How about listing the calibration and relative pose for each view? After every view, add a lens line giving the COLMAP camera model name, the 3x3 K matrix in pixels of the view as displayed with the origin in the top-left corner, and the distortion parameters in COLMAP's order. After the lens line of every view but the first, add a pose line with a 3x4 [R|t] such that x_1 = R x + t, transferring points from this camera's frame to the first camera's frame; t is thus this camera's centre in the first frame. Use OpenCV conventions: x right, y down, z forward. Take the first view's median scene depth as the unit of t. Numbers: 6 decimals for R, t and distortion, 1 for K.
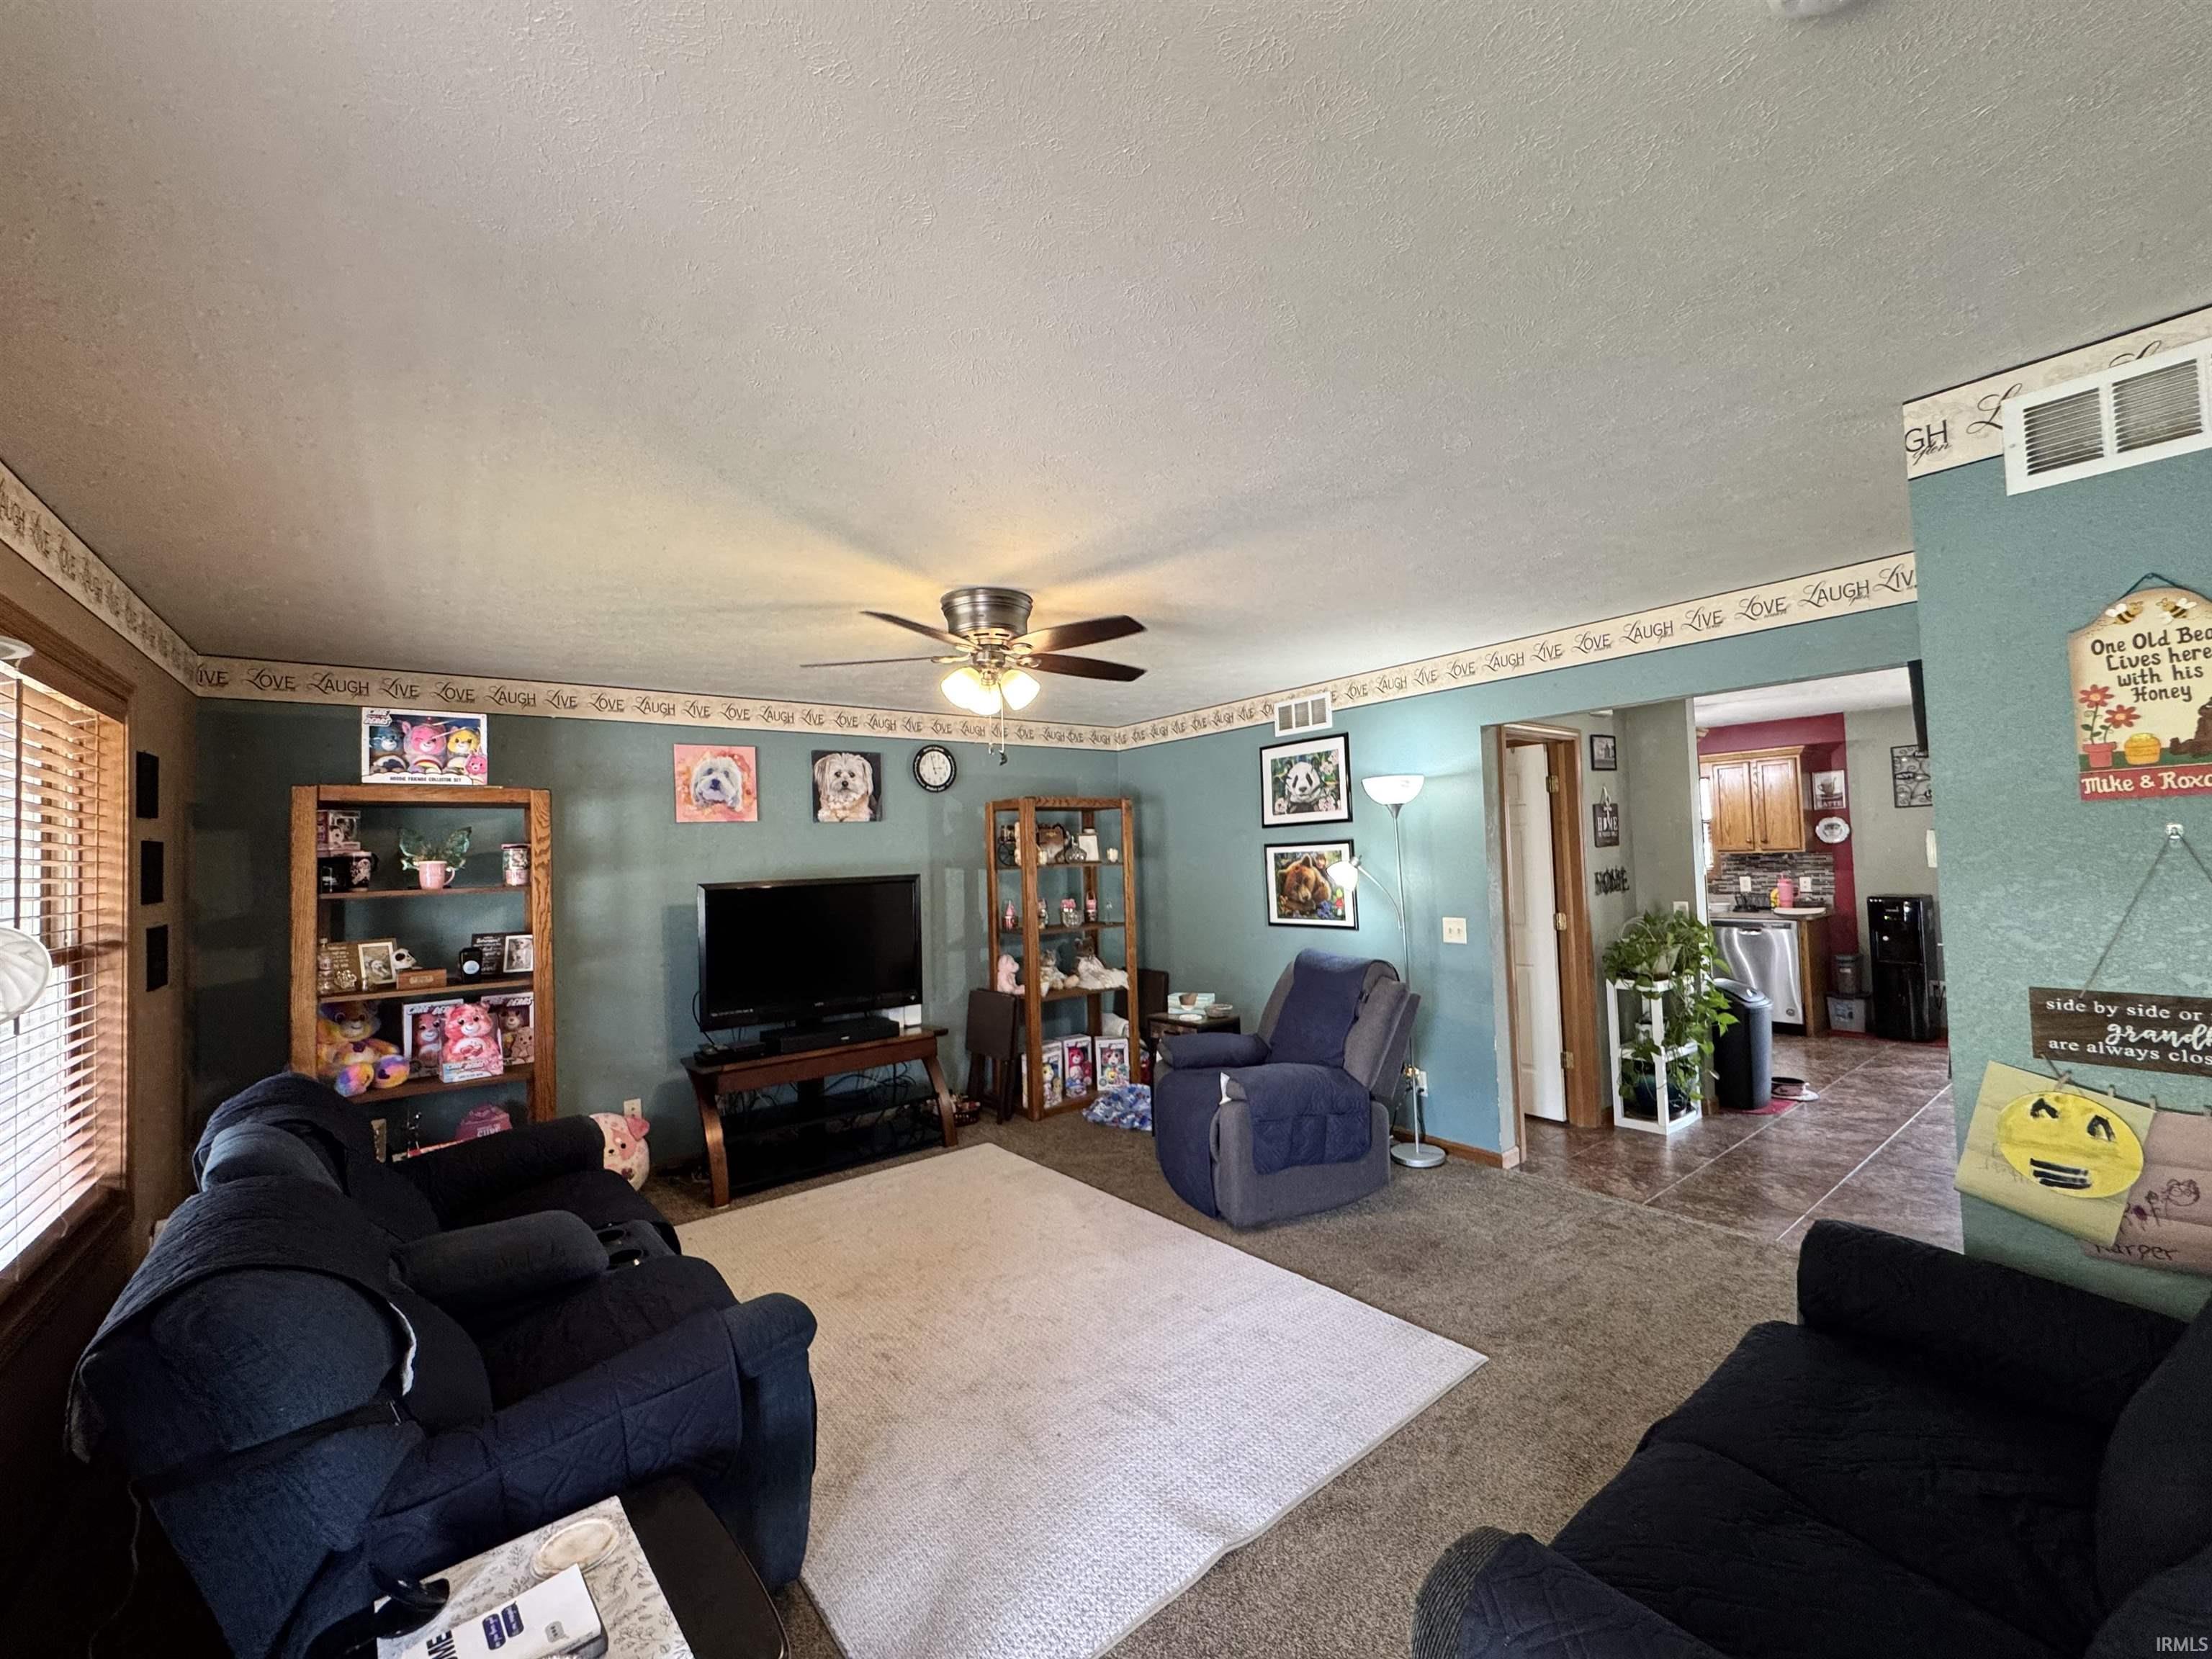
lens RADIAL K [[894.3, 0, 1099.9], [0, 894.3, 825.6], [0, 0, 1]] dist [-0.009206, 0.003627]
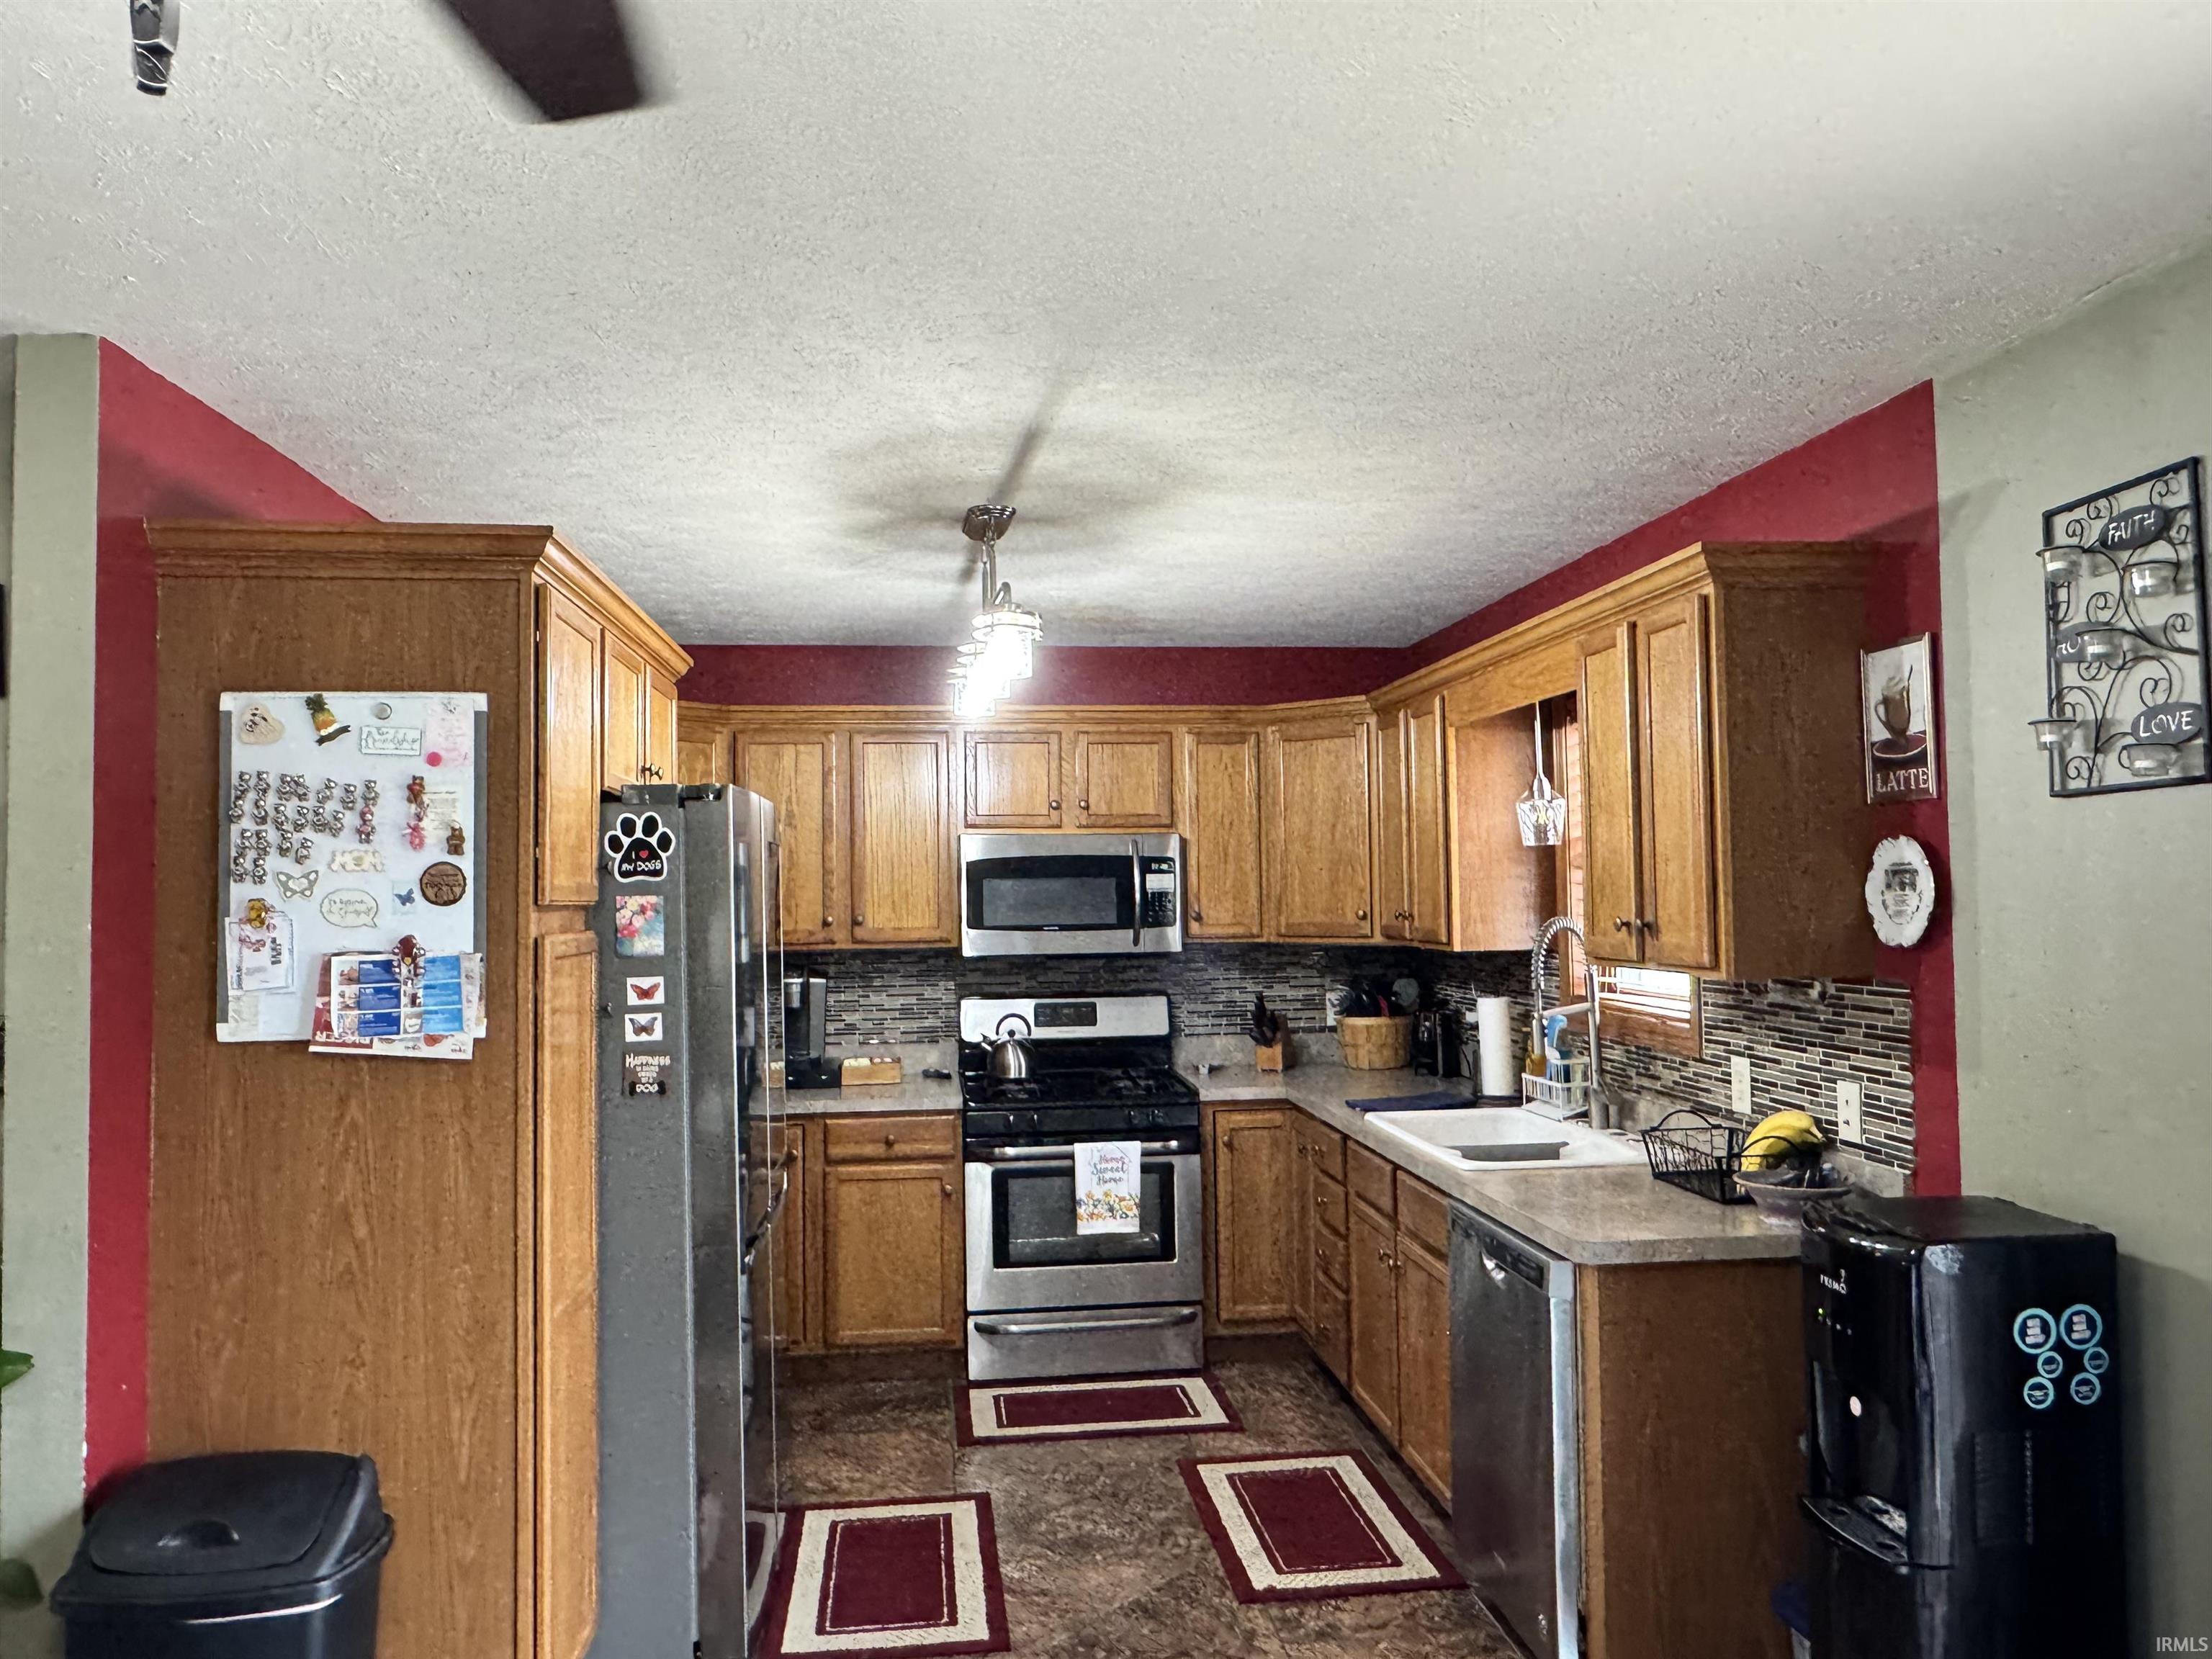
lens RADIAL K [[1536.1, 0, 1107.3], [0, 1536.1, 828.1], [0, 0, 1]] dist [0.002943, 0.001502]
pose [[0.856058, 0.000015, -0.516879, 0.852887], [0.002867, 0.999984, 0.004777, -0.014336], [0.516871, -0.005571, 0.856045, 0.544842]]
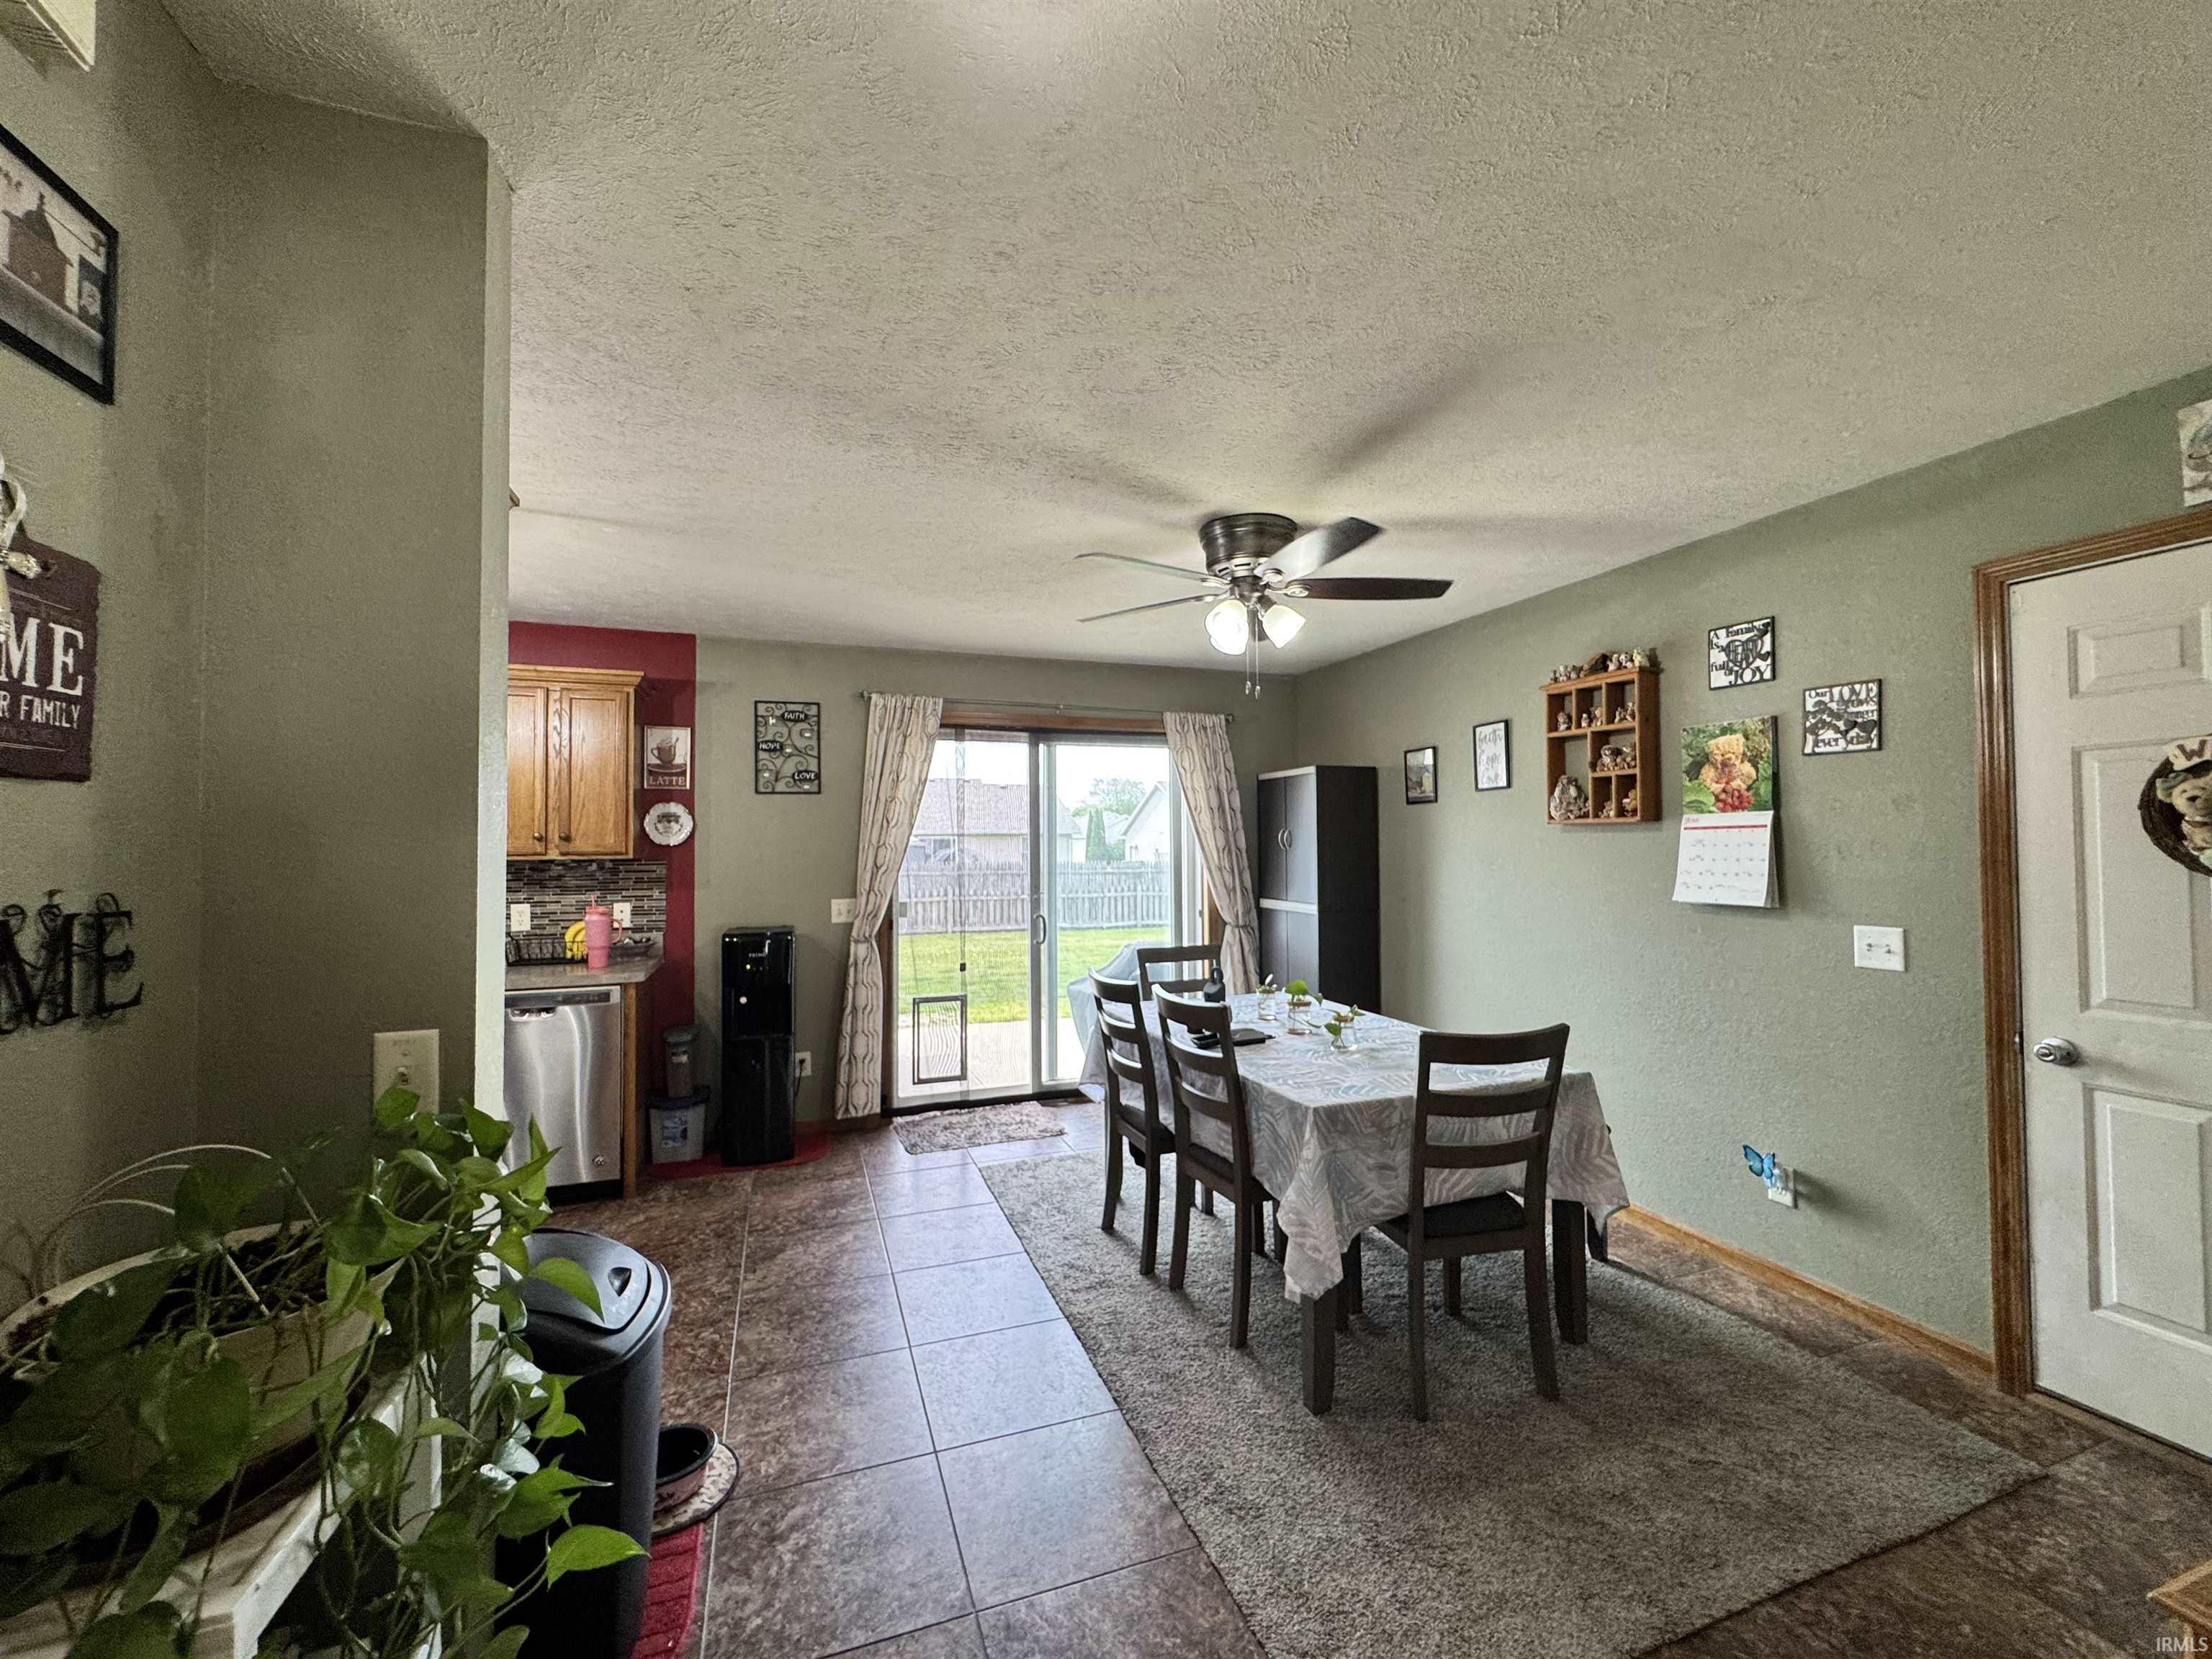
lens RADIAL K [[894.3, 0, 1117.1], [0, 894.3, 823.0], [0, 0, 1]] dist [-0.009206, 0.003627]
pose [[0.297108, 0.058488, 0.953051, 0.335205], [-0.037789, 0.998060, -0.049470, 0.023062], [-0.954096, -0.021316, 0.298742, 0.527768]]
